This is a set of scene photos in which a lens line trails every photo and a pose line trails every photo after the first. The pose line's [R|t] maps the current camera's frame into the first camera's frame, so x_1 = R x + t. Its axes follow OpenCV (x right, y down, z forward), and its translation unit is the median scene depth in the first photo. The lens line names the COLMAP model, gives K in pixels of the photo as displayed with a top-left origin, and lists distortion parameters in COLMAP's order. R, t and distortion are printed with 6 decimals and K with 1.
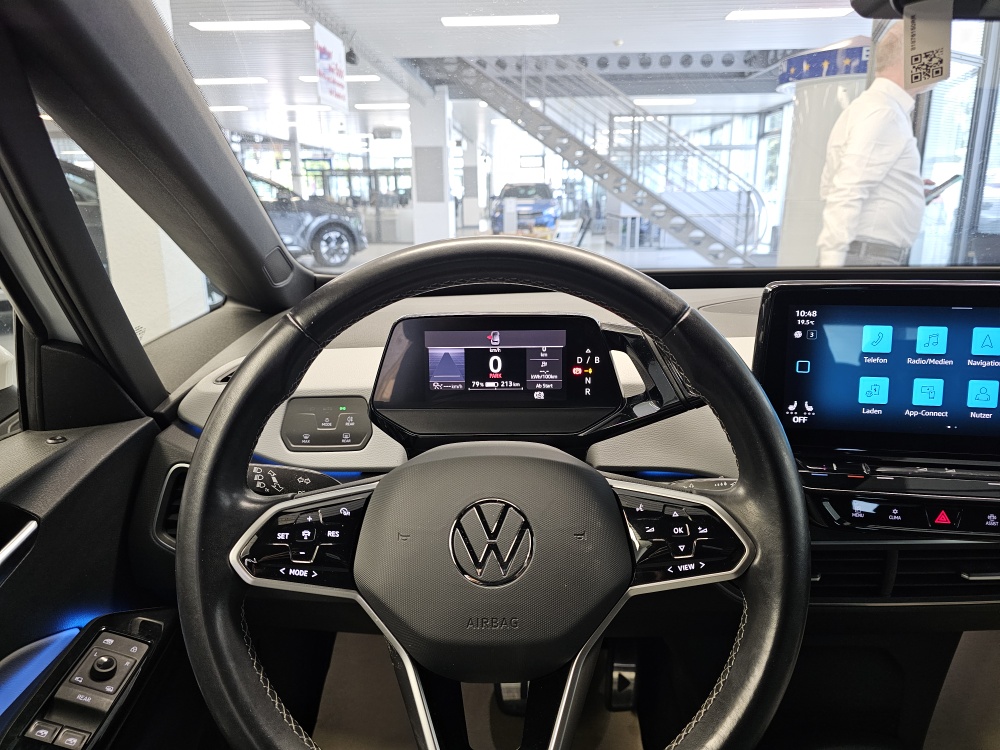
lens RADIAL K [[677.6, 0, 500.6], [0, 677.6, 369.2], [0, 0, 1]] dist [0.058990, -0.069045]
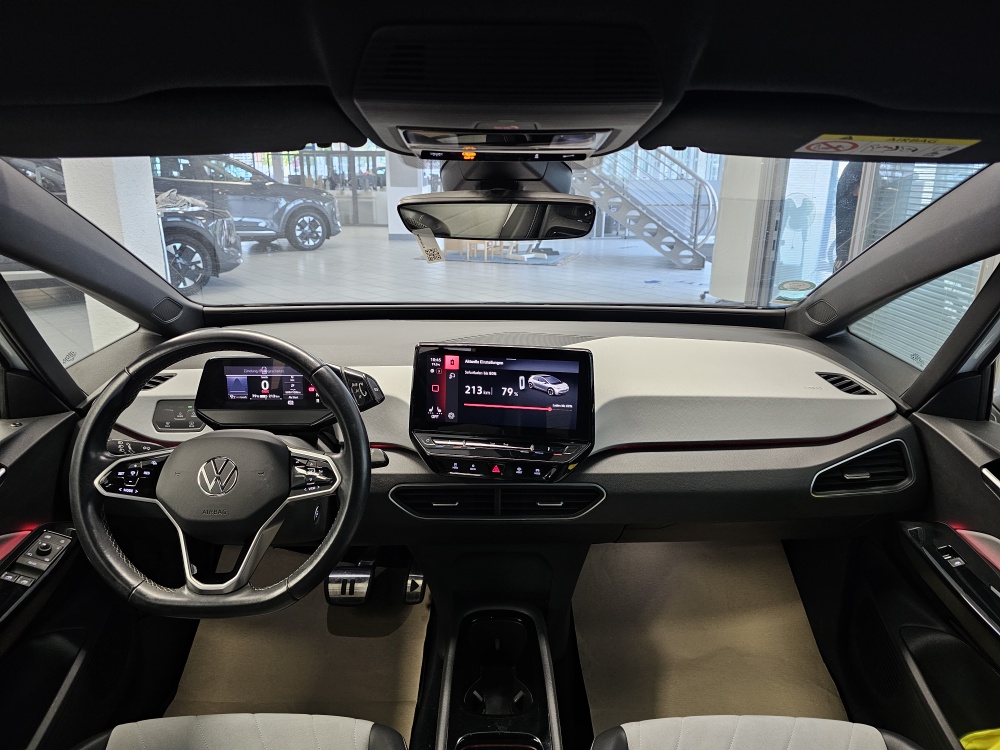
lens RADIAL K [[668.4, 0, 500.0], [0, 668.4, 375.0], [0, 0, 1]] dist [0.076998, -0.080921]
pose [[0.999717, 0.010566, 0.021312, 0.575064], [-0.011432, 0.999096, 0.040947, -0.114091], [-0.020860, -0.041179, 0.998934, -0.794555]]
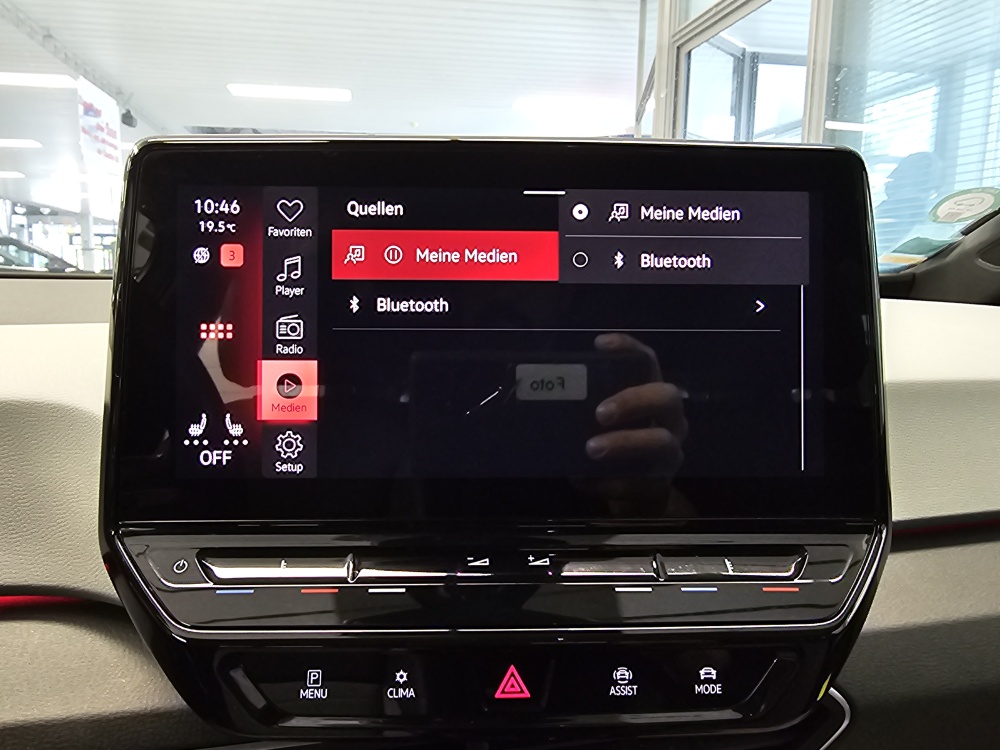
lens RADIAL K [[685.2, 0, 463.2], [0, 685.2, 376.6], [0, 0, 1]] dist [-0.001483, 0.000131]
pose [[0.980071, -0.011070, 0.198340, 0.505648], [0.032763, 0.993781, -0.106427, 0.074189], [-0.195929, 0.110804, 0.974338, 0.557878]]
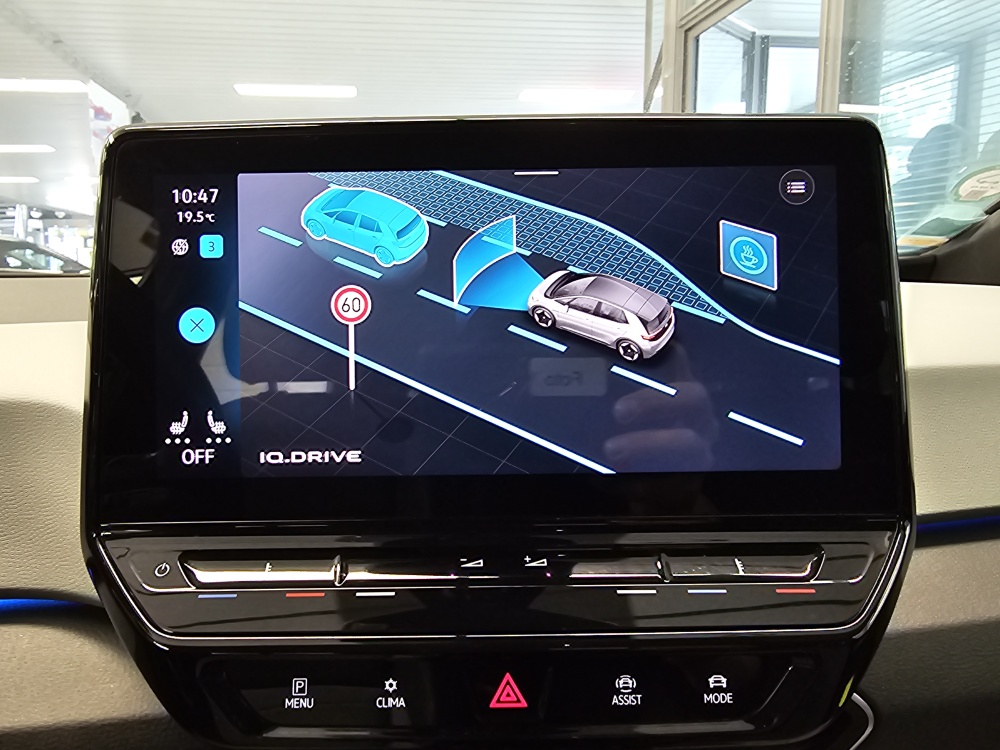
lens RADIAL K [[685.7, 0, 450.2], [0, 685.7, 373.5], [0, 0, 1]] dist [-0.001097, -0.000134]
pose [[0.985946, -0.026863, 0.164893, 0.521110], [0.044483, 0.993570, -0.104114, 0.073966], [-0.161036, 0.109986, 0.980801, 0.575800]]
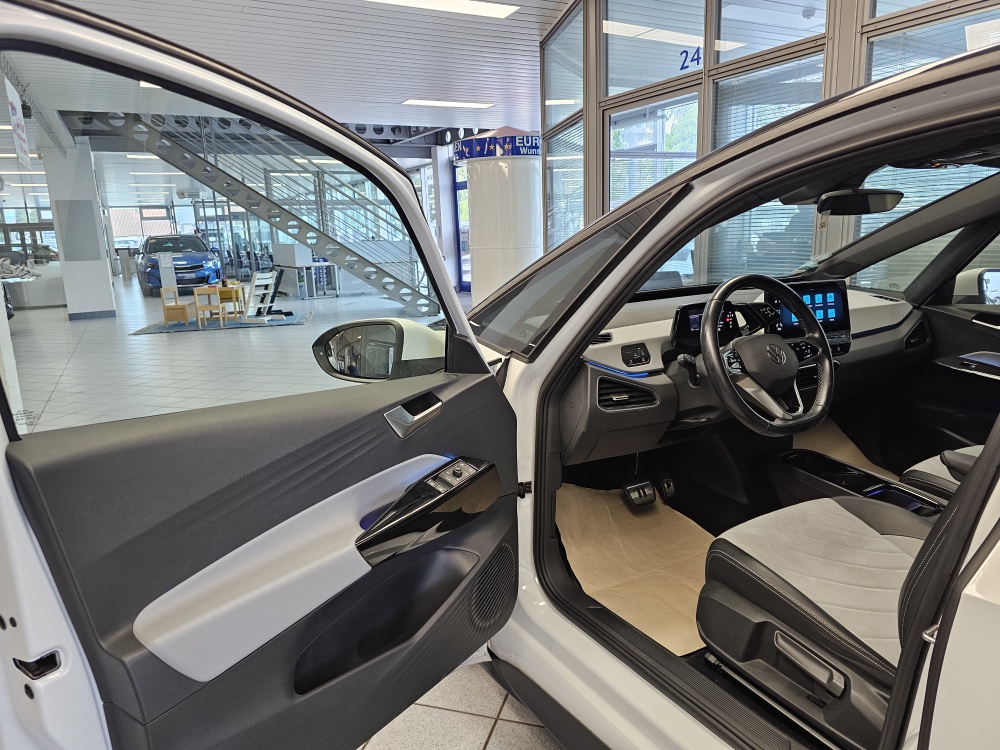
lens RADIAL K [[677.6, 0, 500.6], [0, 677.6, 369.2], [0, 0, 1]] dist [0.058990, -0.069045]
pose [[0.857718, -0.122121, 0.499407, -2.214933], [0.154996, 0.987606, -0.024701, 0.133817], [-0.490201, 0.098593, 0.866015, -1.041628]]
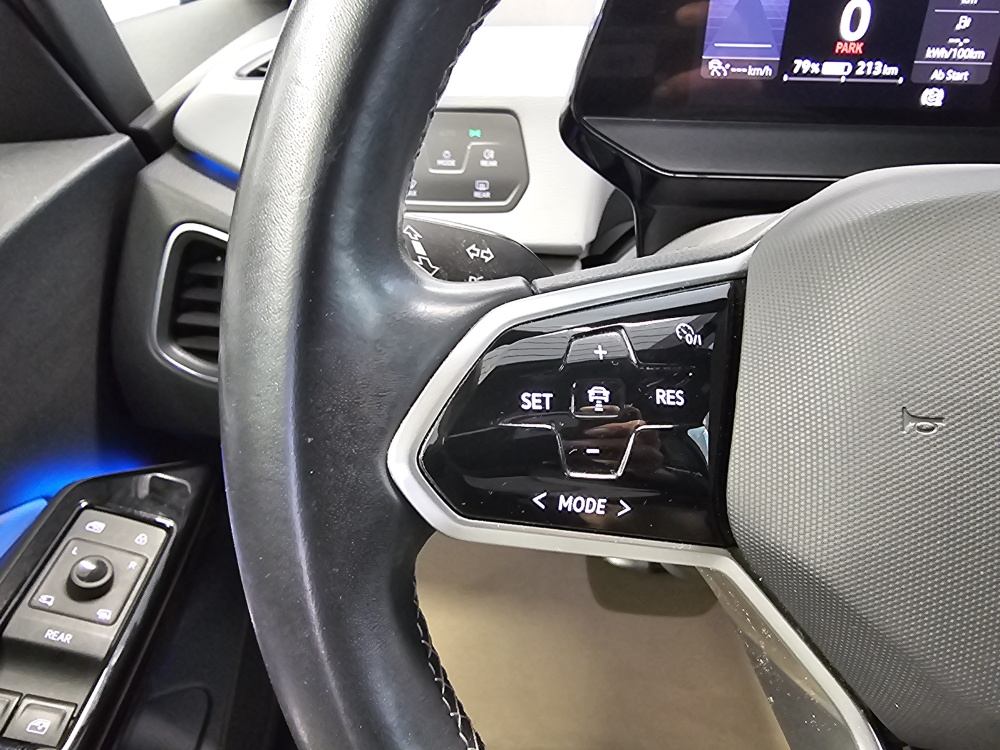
lens RADIAL K [[686.0, 0, 498.0], [0, 686.0, 372.7], [0, 0, 1]] dist [0.000807, -0.001070]
pose [[0.999406, 0.034166, 0.004567, -0.241689], [-0.034060, 0.958458, 0.283193, 0.097838], [0.005298, -0.283180, 0.959052, 0.487582]]
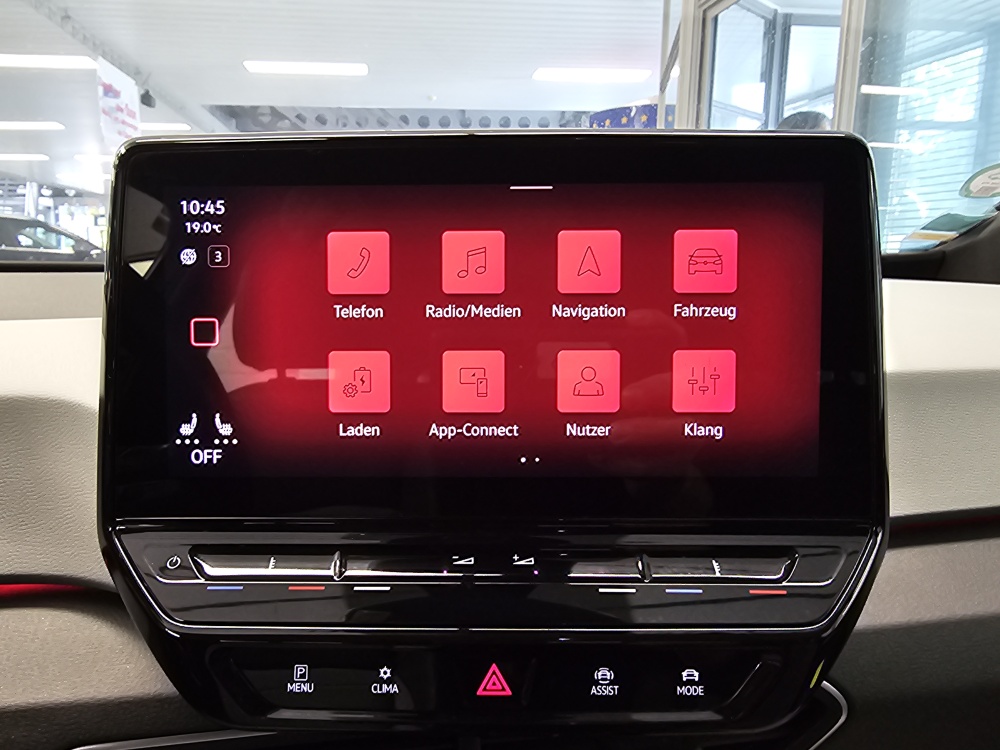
lens RADIAL K [[685.2, 0, 449.7], [0, 685.2, 388.2], [0, 0, 1]] dist [0.001076, -0.002571]
pose [[0.988561, -0.022475, 0.149141, 0.527099], [0.031546, 0.997775, -0.058738, 0.061210], [-0.147489, 0.062771, 0.987070, 0.554202]]
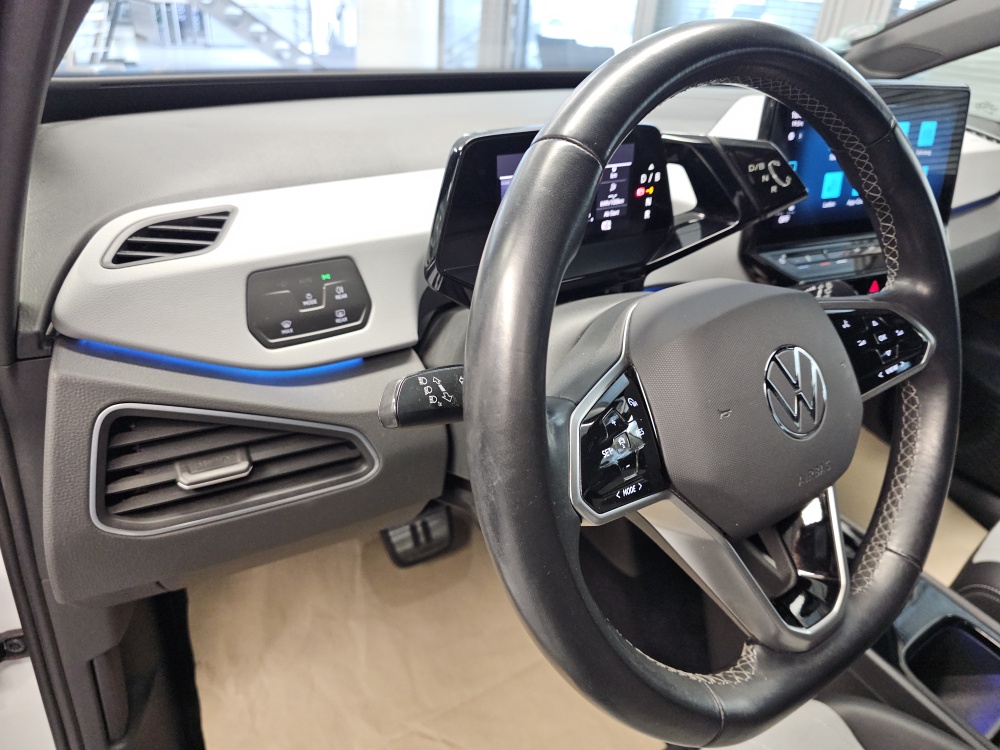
lens RADIAL K [[684.9, 0, 490.7], [0, 684.9, 372.9], [0, 0, 1]] dist [0.004789, -0.001116]
pose [[0.820178, -0.229549, 0.524038, -0.565298], [0.081966, 0.953674, 0.289460, -0.046505], [-0.566207, -0.194455, 0.800997, 0.350040]]
